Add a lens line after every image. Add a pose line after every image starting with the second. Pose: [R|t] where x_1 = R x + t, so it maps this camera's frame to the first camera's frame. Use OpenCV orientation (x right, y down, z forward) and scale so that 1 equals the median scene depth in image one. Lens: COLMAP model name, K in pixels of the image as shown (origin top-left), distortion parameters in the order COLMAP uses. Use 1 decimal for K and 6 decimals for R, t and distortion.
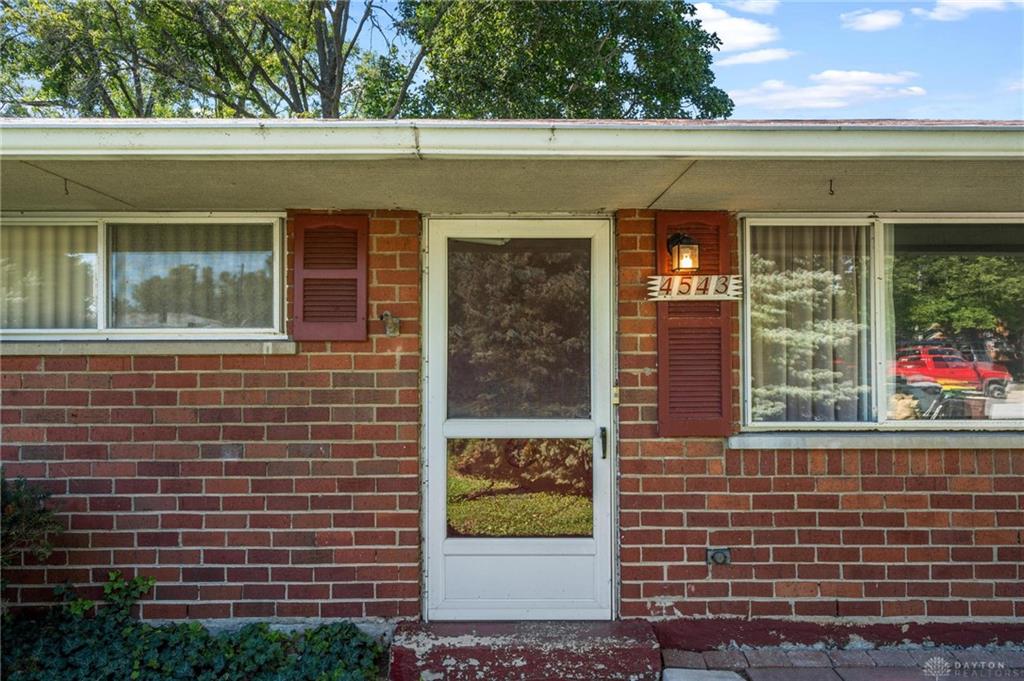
lens RADIAL K [[597.9, 0, 510.9], [0, 597.9, 352.5], [0, 0, 1]] dist [0.005171, 0.001732]
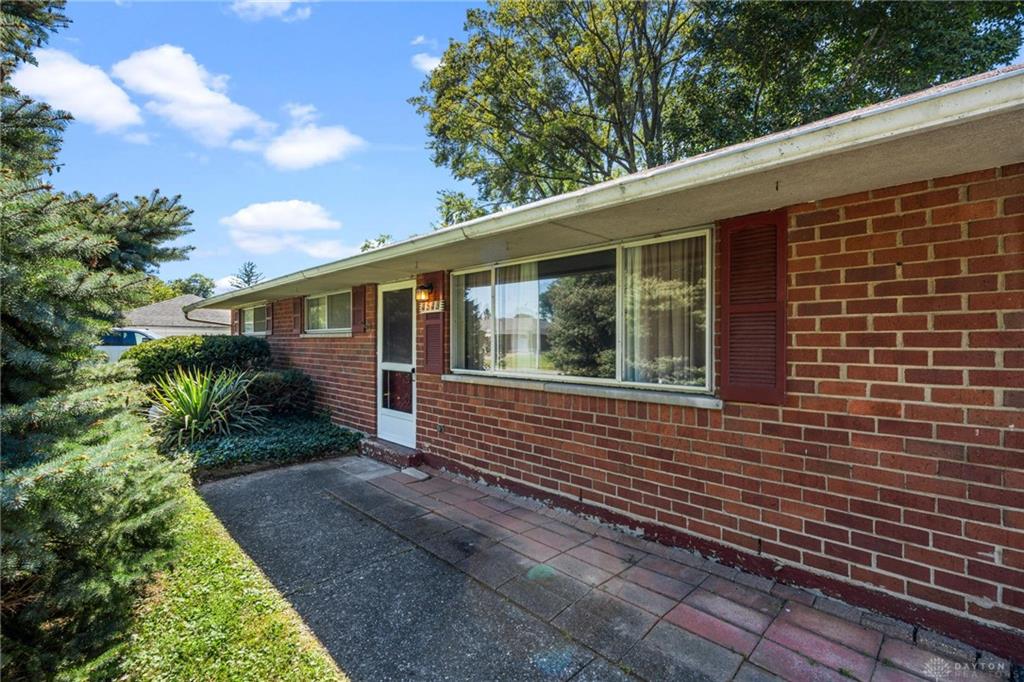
lens RADIAL K [[459.1, 0, 511.8], [0, 459.1, 346.0], [0, 0, 1]] dist [-0.005854, 0.000024]
pose [[0.698222, 0.011639, -0.715787, 1.725812], [0.006829, 0.999714, 0.022917, 0.000047], [0.715849, -0.020889, 0.697943, 0.014458]]
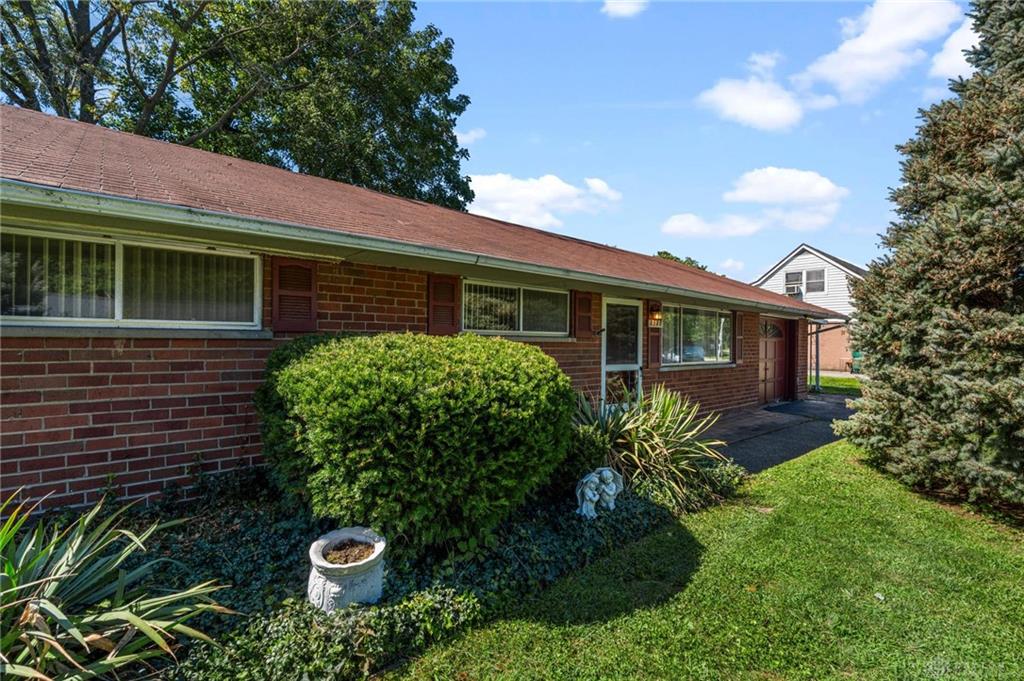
lens RADIAL K [[459.1, 0, 511.8], [0, 459.1, 345.5], [0, 0, 1]] dist [-0.005854, 0.000024]
pose [[0.773782, 0.002165, 0.633448, -1.910822], [-0.011384, 0.999880, 0.010489, -0.002175], [-0.633350, -0.015328, 0.773714, -0.452753]]
